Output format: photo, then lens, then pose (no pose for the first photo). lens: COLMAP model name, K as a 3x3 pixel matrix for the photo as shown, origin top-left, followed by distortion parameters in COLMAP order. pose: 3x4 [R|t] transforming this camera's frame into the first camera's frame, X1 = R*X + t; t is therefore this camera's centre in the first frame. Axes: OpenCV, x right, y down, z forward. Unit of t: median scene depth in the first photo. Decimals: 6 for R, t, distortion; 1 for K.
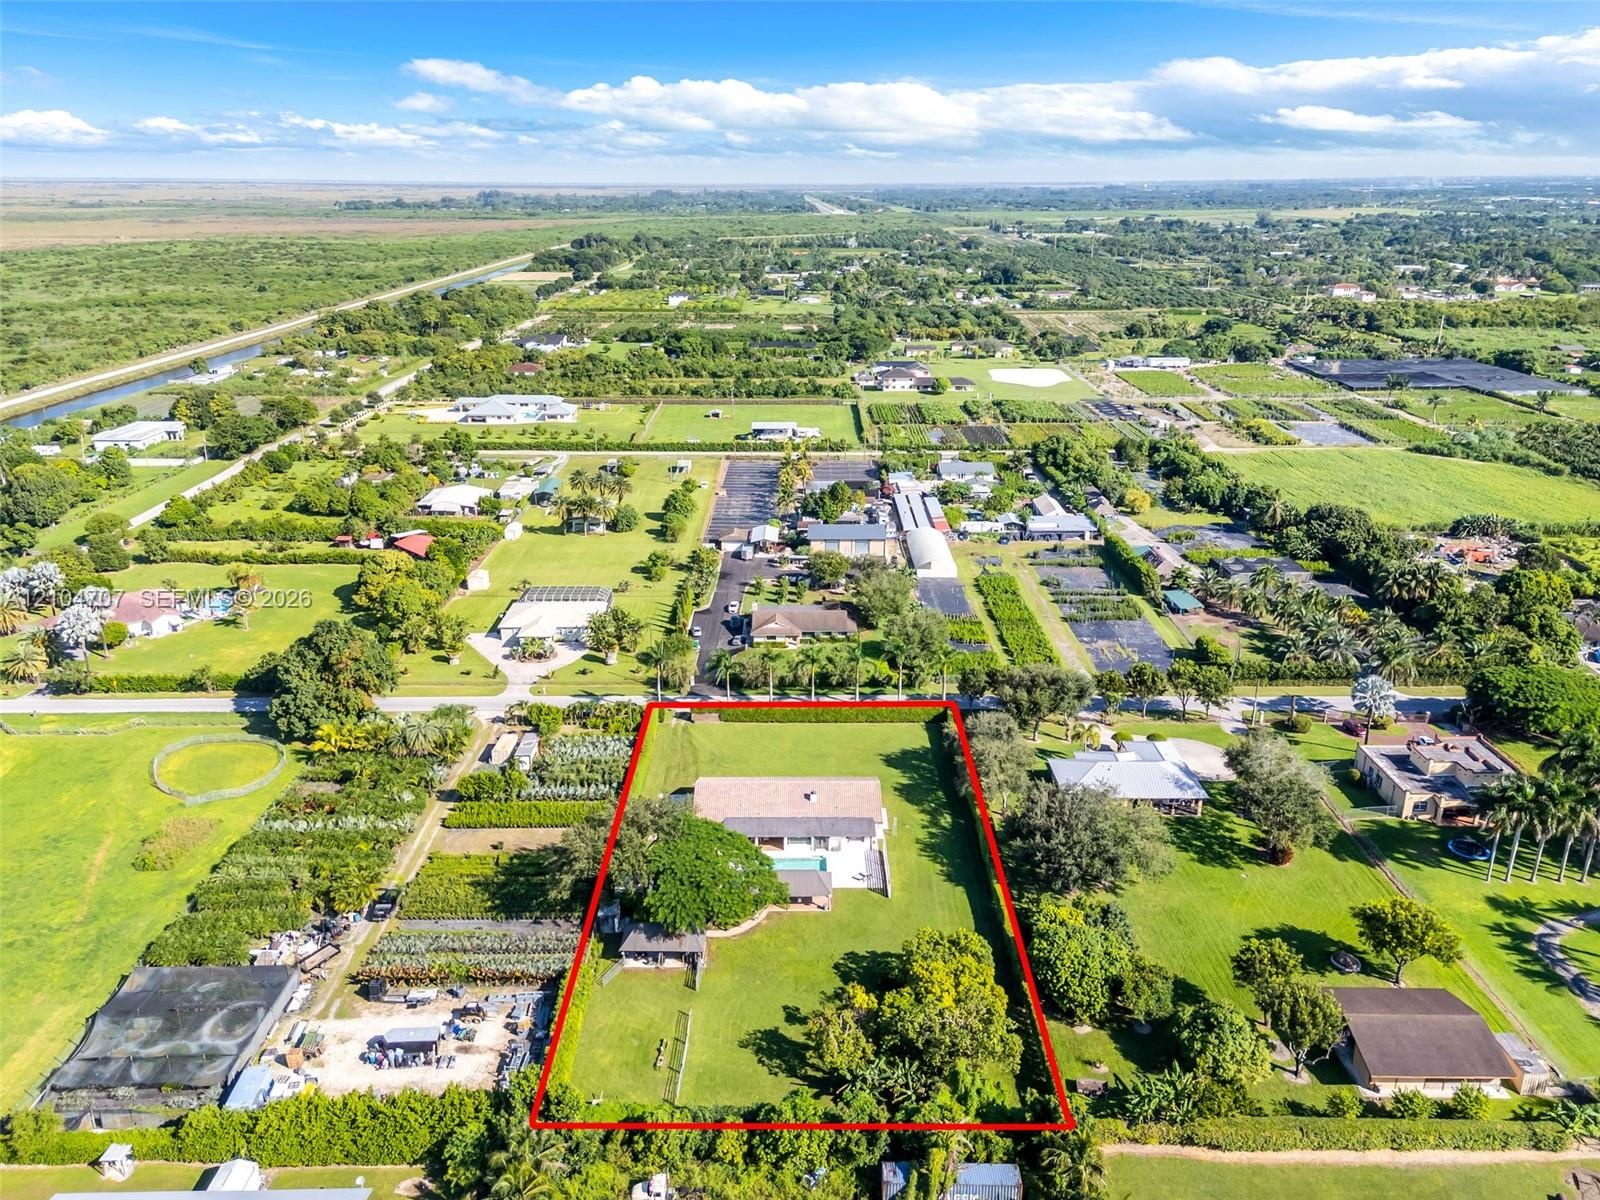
lens RADIAL K [[1202.1, 0, 800.0], [0, 1202.1, 600.0], [0, 0, 1]] dist [0.100403, -0.100882]
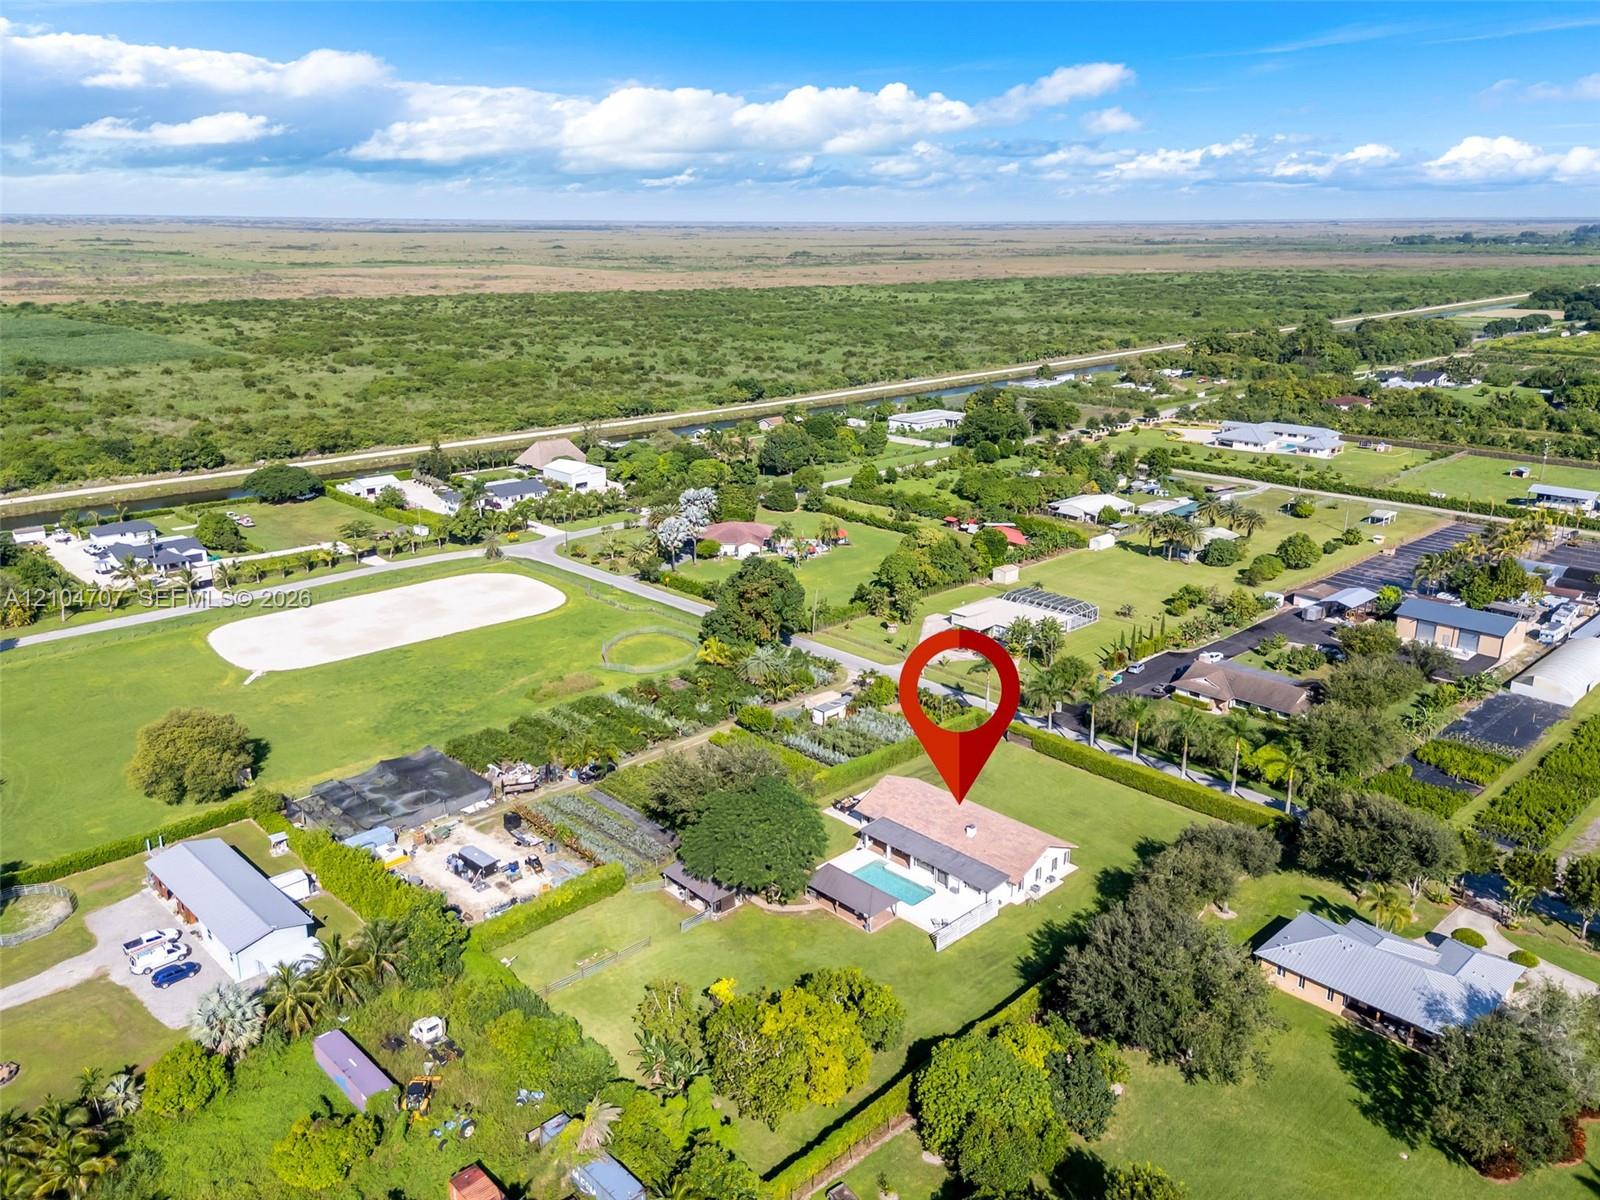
lens RADIAL K [[1202.1, 0, 800.0], [0, 1202.1, 600.0], [0, 0, 1]] dist [0.100403, -0.100882]
pose [[0.689401, 0.215032, -0.691728, 0.325819], [-0.235201, 0.969634, 0.067013, -0.022918], [0.685133, 0.116497, 0.719042, 0.152067]]
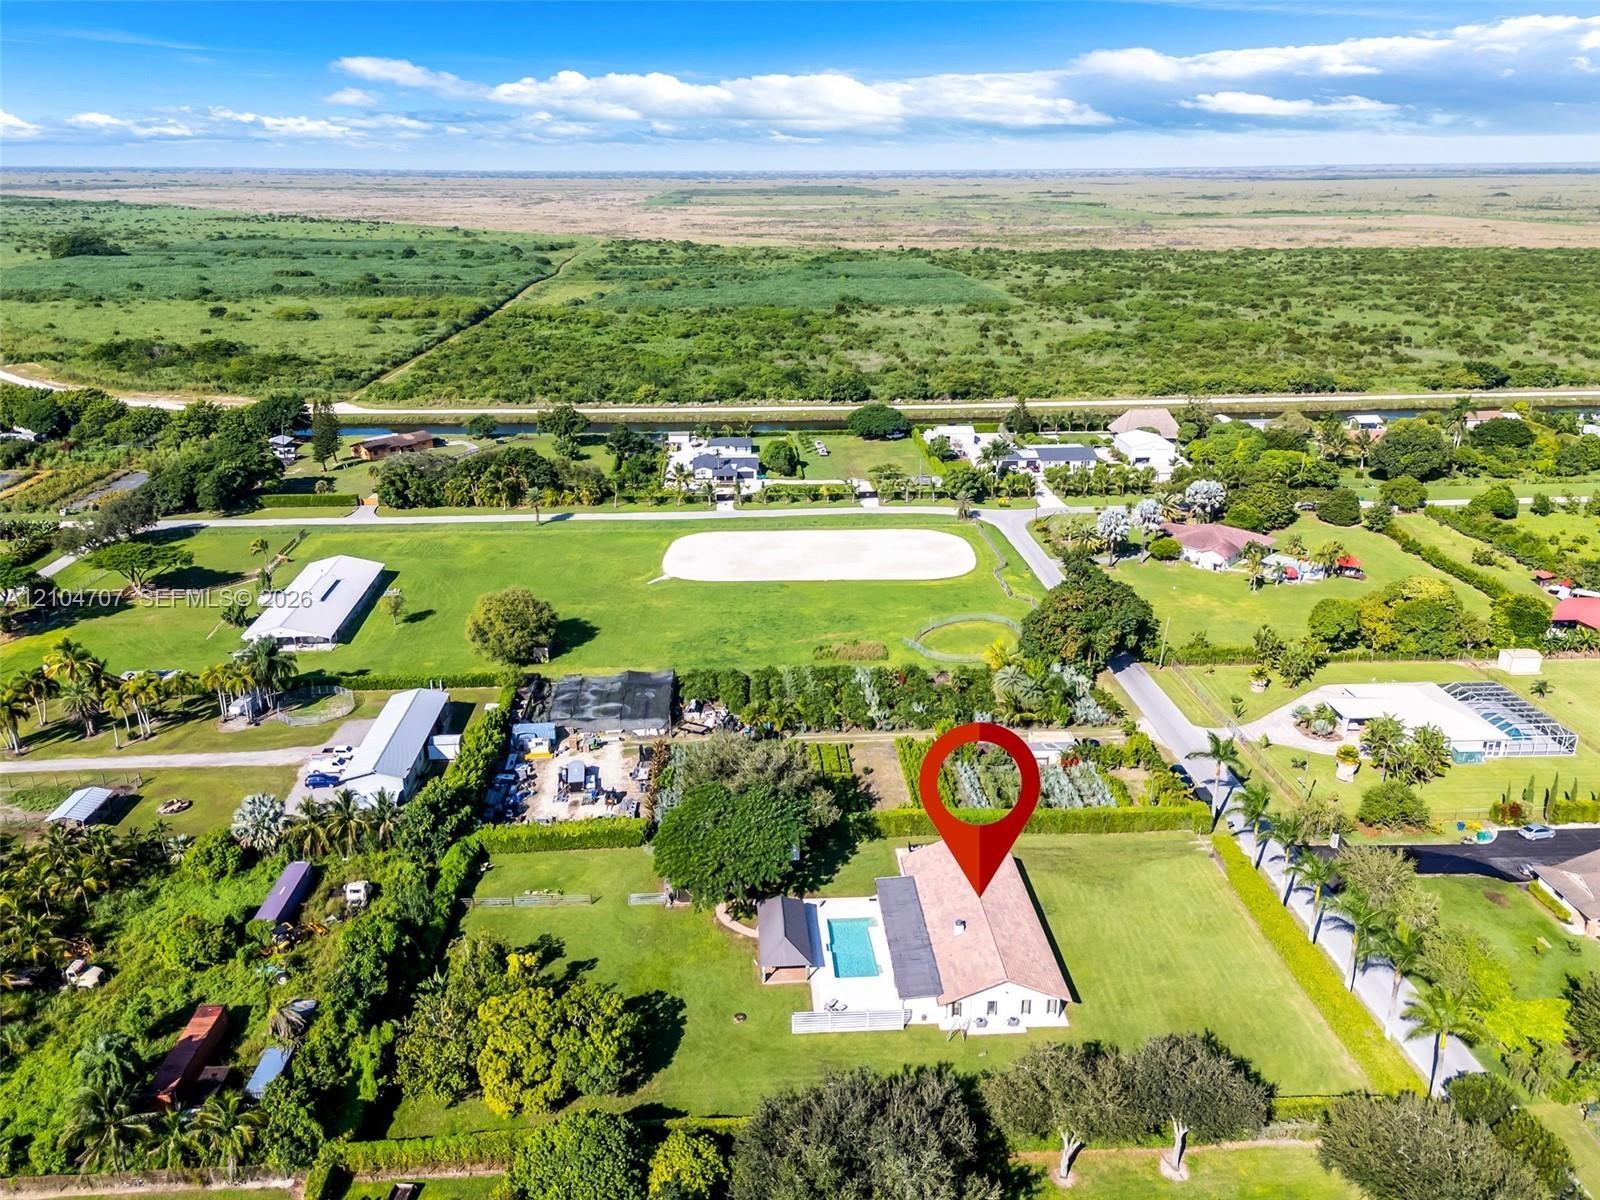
lens RADIAL K [[1173.0, 0, 800.0], [0, 1173.0, 600.0], [0, 0, 1]] dist [0.099802, -0.090591]
pose [[0.043952, 0.337811, -0.940187, 0.404038], [-0.320631, 0.896082, 0.306974, -0.138011], [0.946184, 0.287961, 0.147698, 0.466580]]
